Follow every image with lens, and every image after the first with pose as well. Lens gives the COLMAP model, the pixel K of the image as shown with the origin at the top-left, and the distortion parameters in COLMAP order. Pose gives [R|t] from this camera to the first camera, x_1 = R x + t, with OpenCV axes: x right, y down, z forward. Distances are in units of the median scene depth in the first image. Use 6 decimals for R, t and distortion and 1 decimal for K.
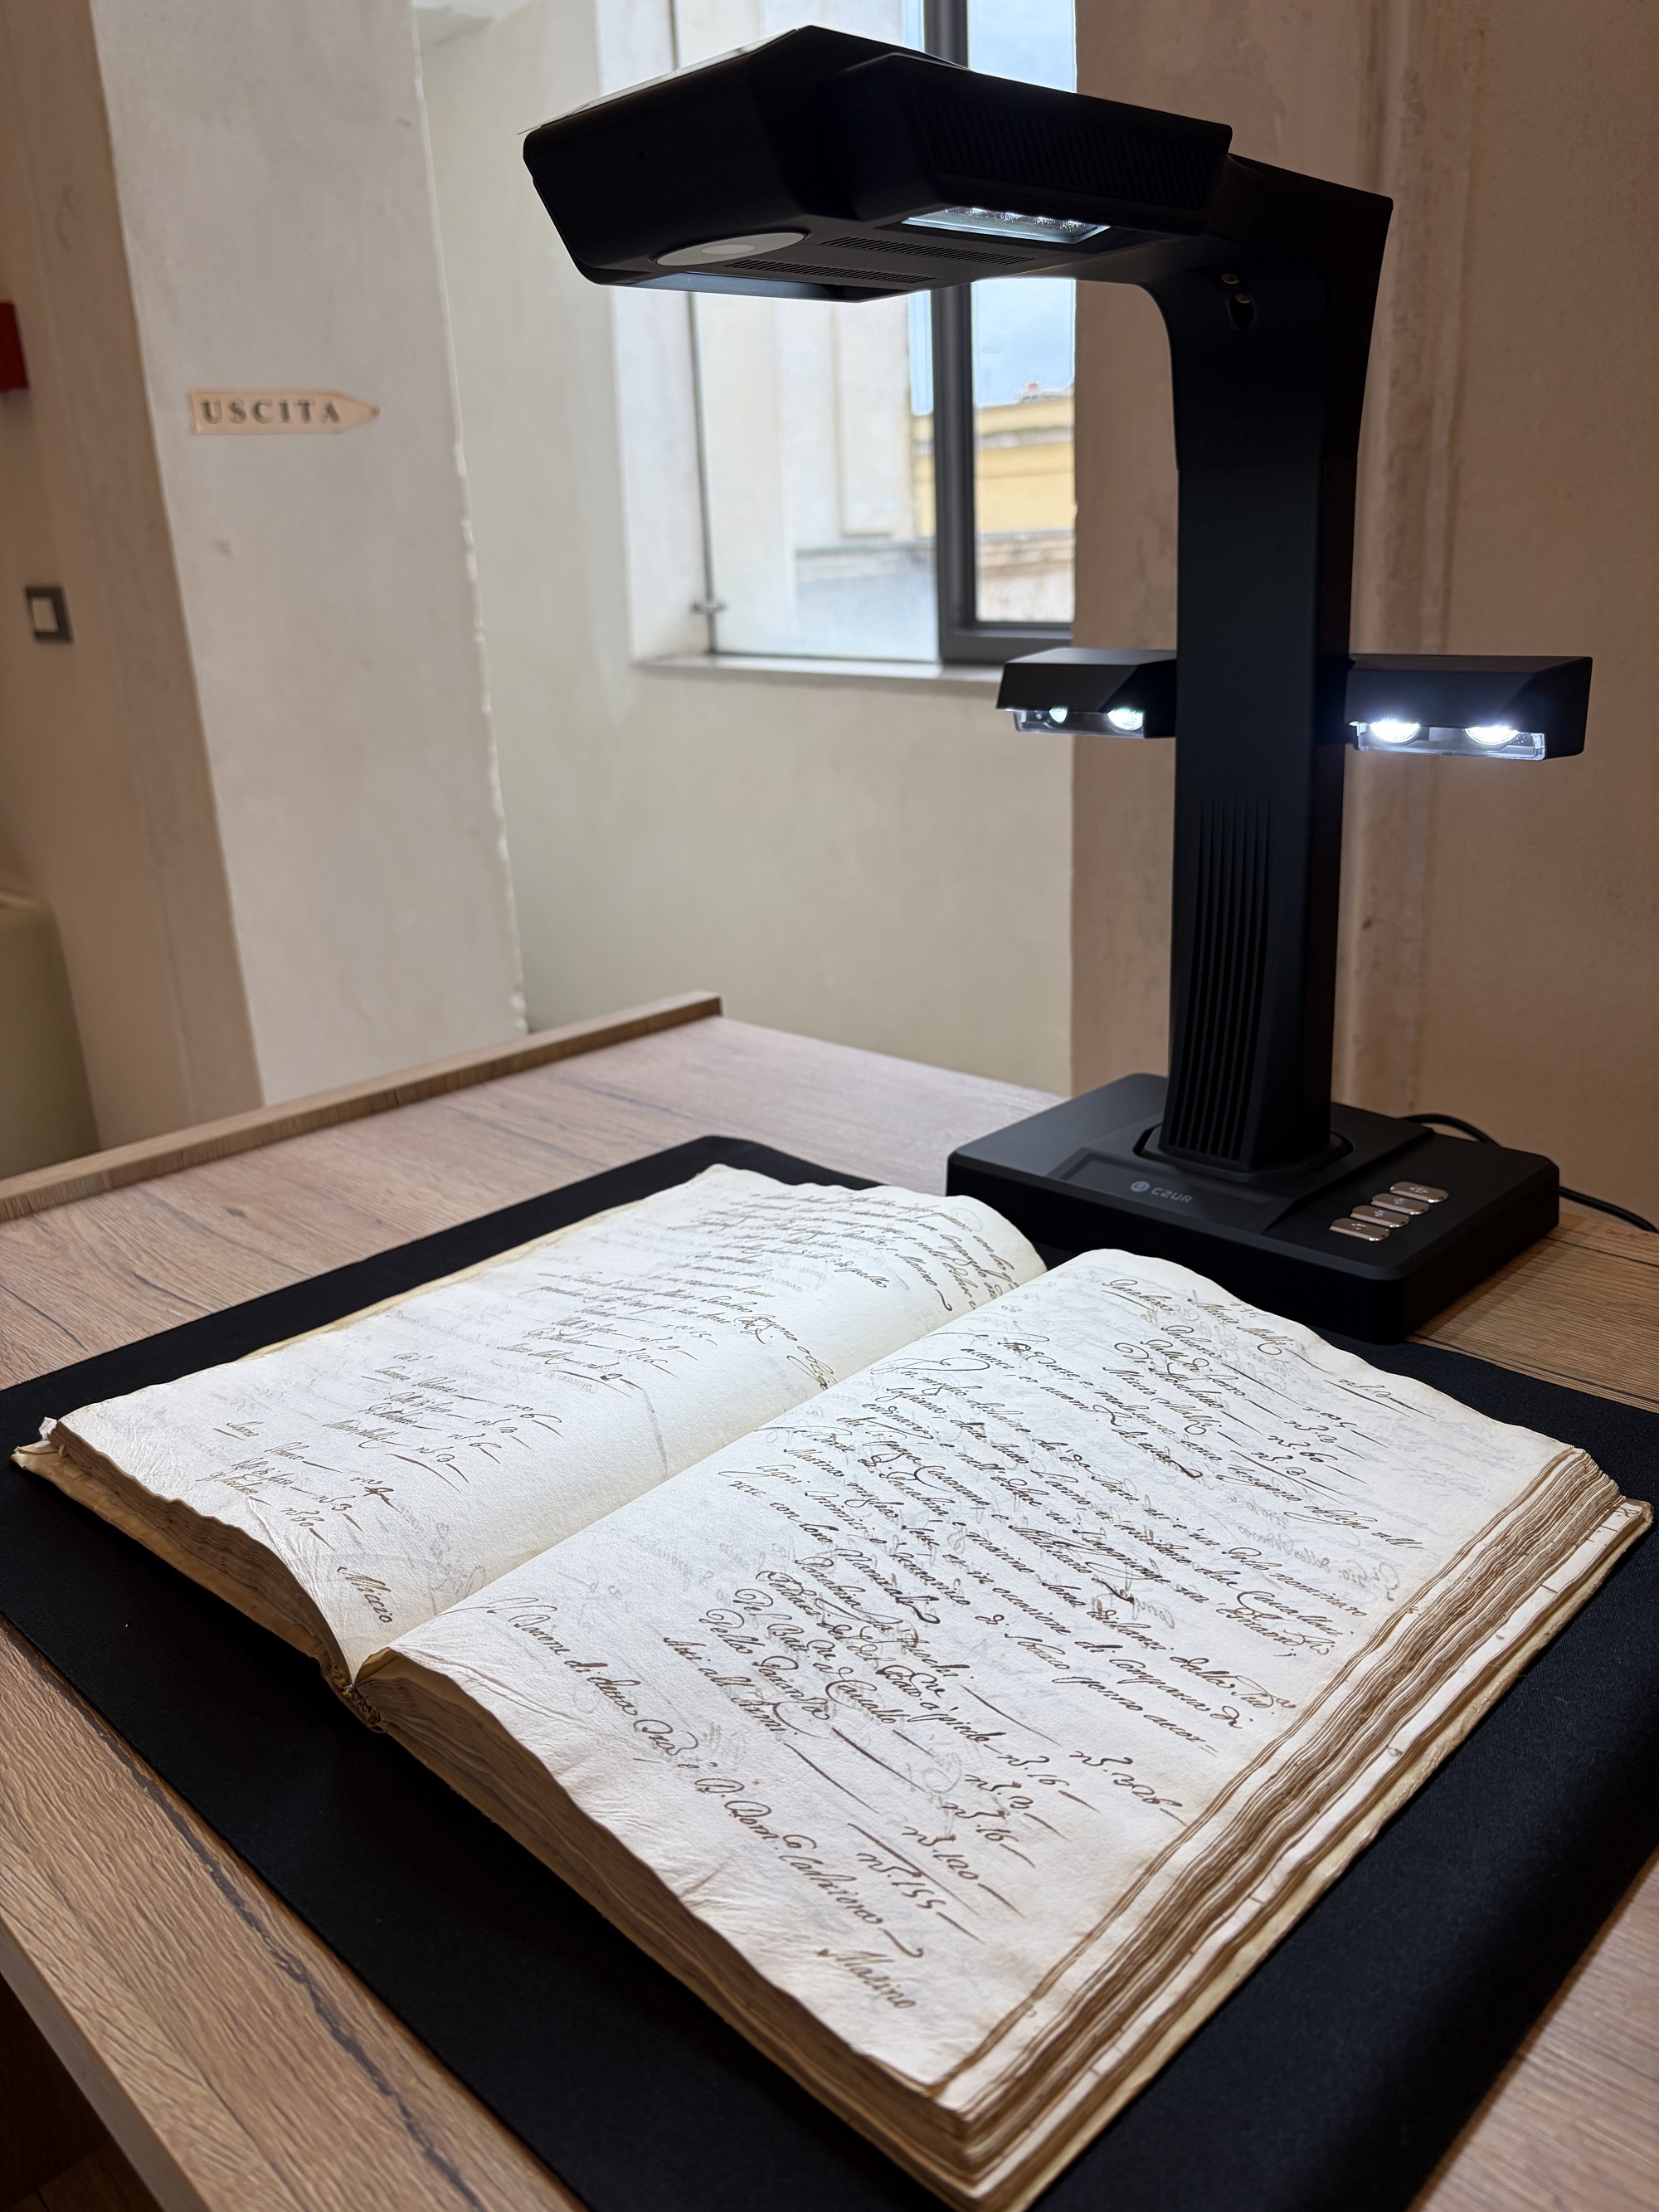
lens RADIAL K [[1659.1, 0, 829.5], [0, 1659.1, 1106.0], [0, 0, 1]] dist [0.010248, -0.002256]
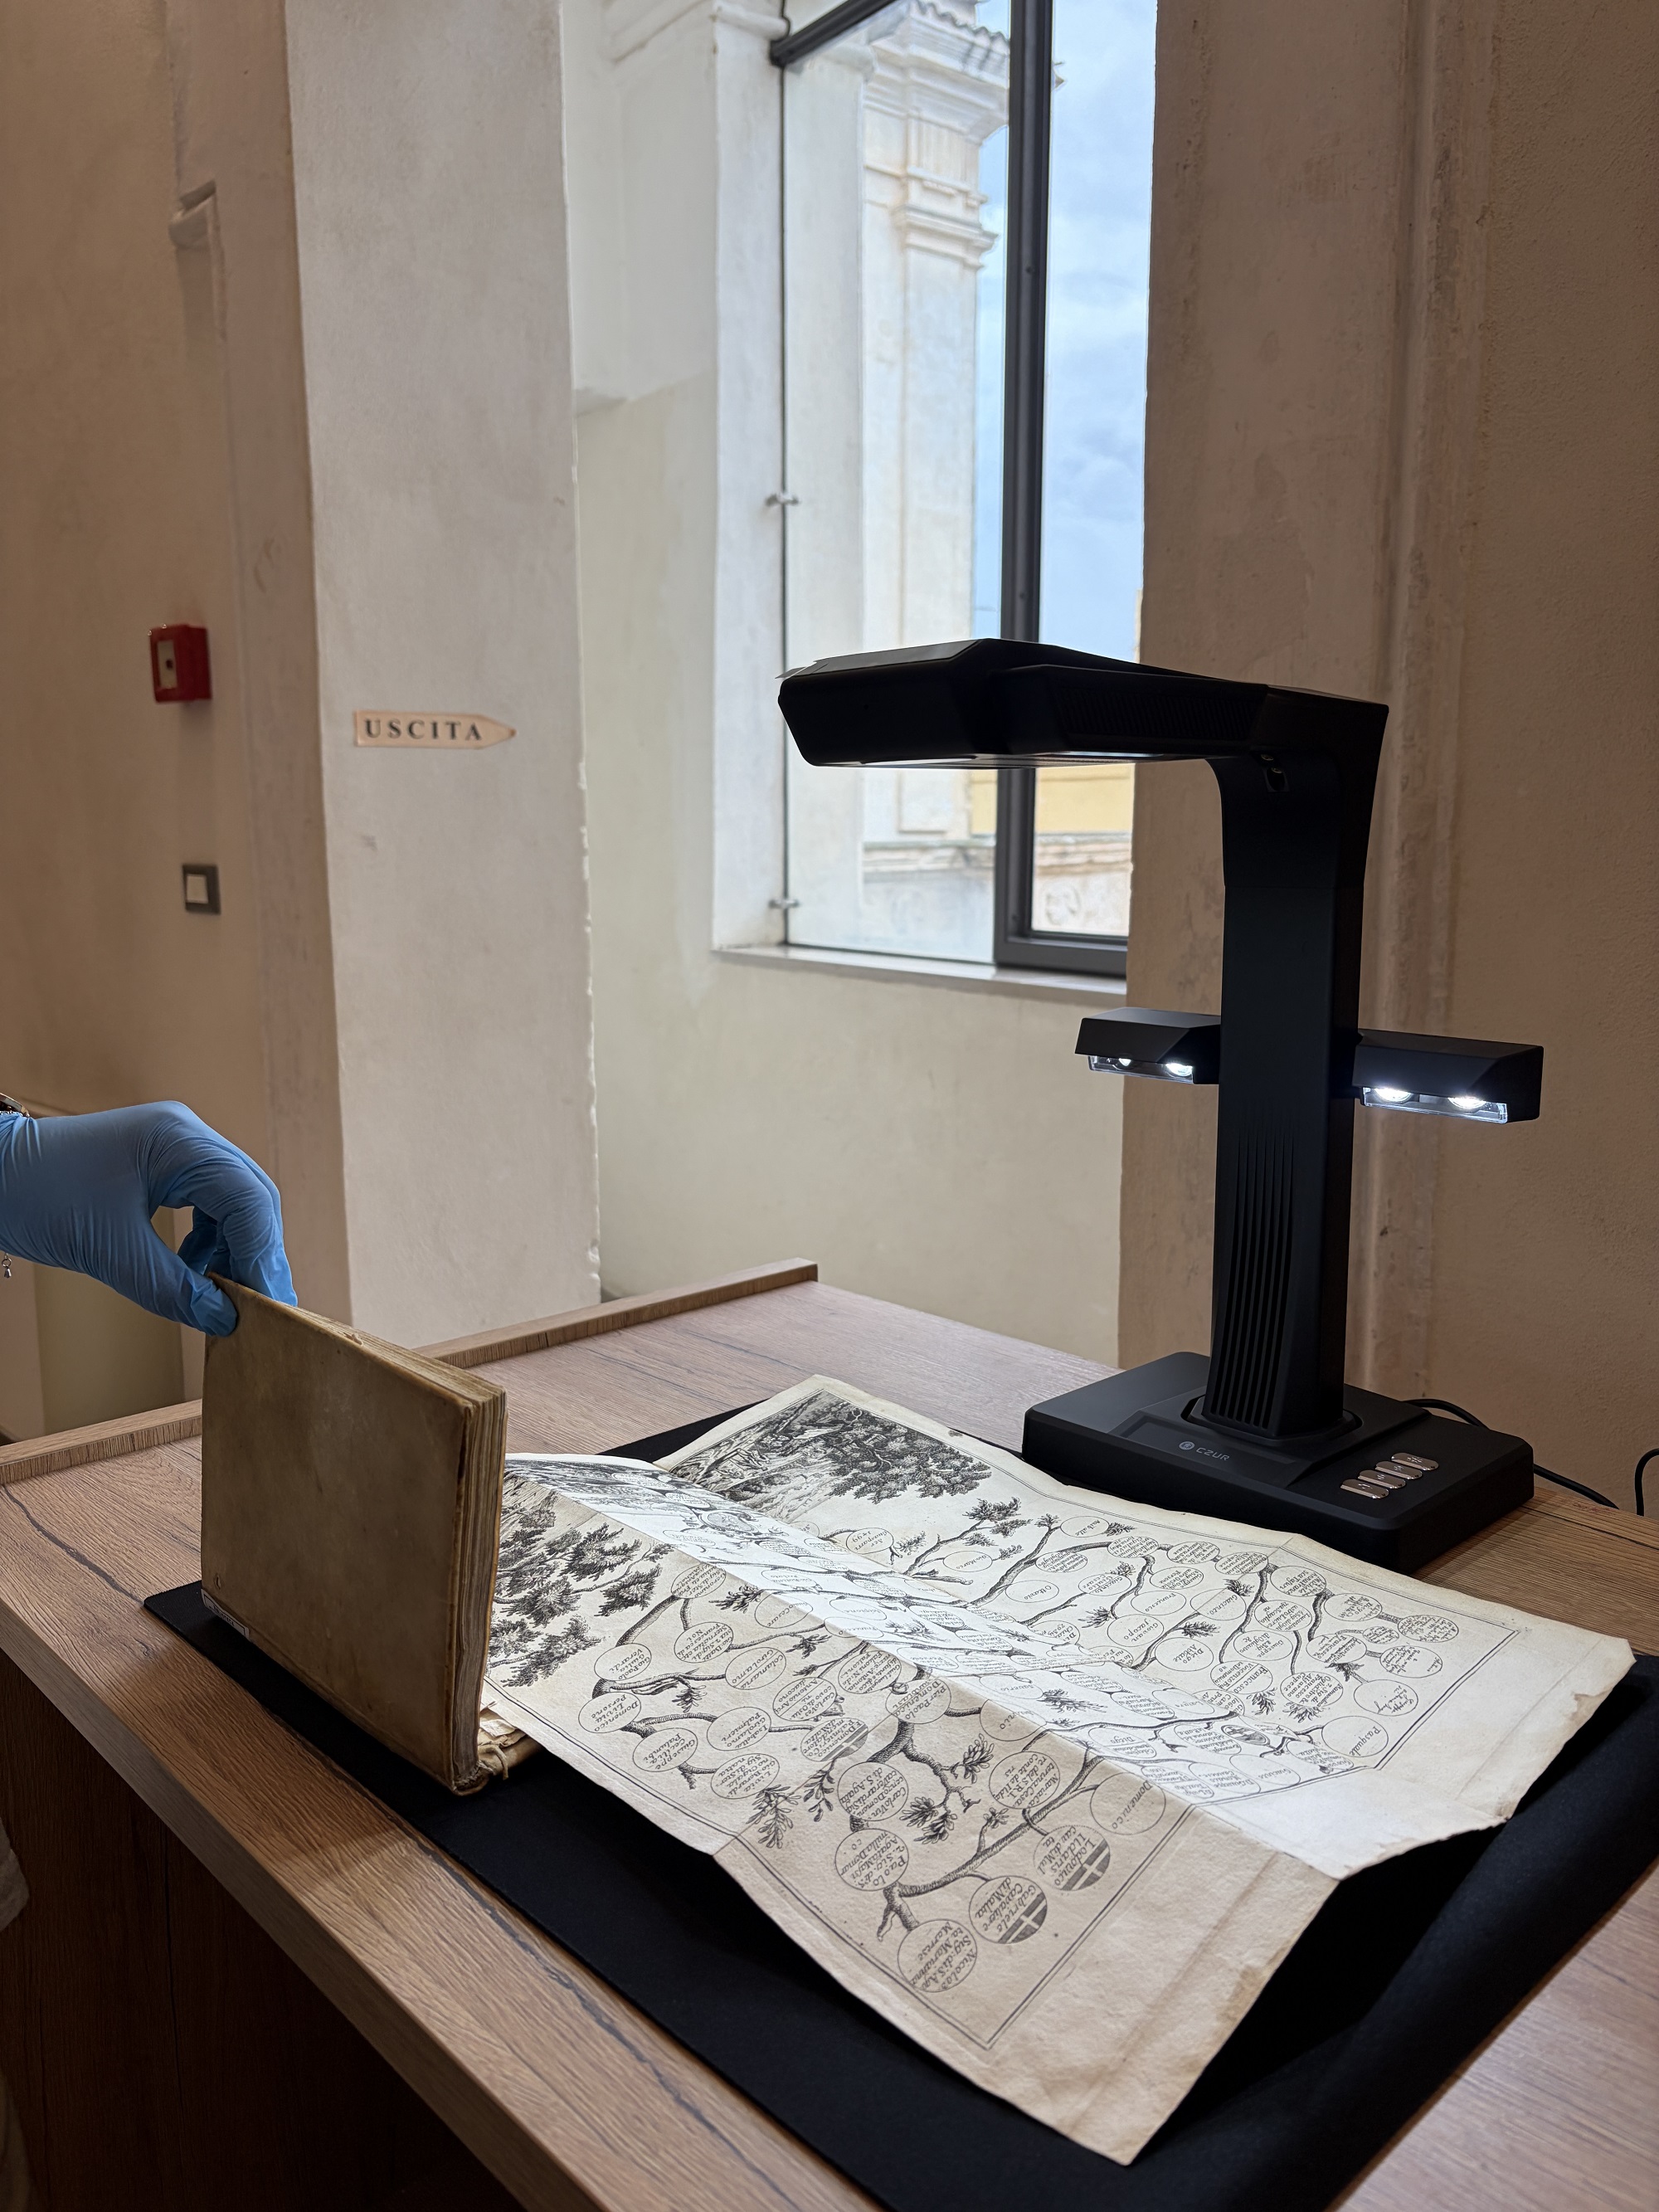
lens RADIAL K [[1627.7, 0, 829.5], [0, 1627.7, 1106.0], [0, 0, 1]] dist [0.058838, -0.065119]
pose [[0.998451, 0.048941, -0.026460, -0.040205], [-0.052562, 0.985667, -0.160307, 0.007113], [0.018235, 0.161450, 0.986712, -0.171891]]
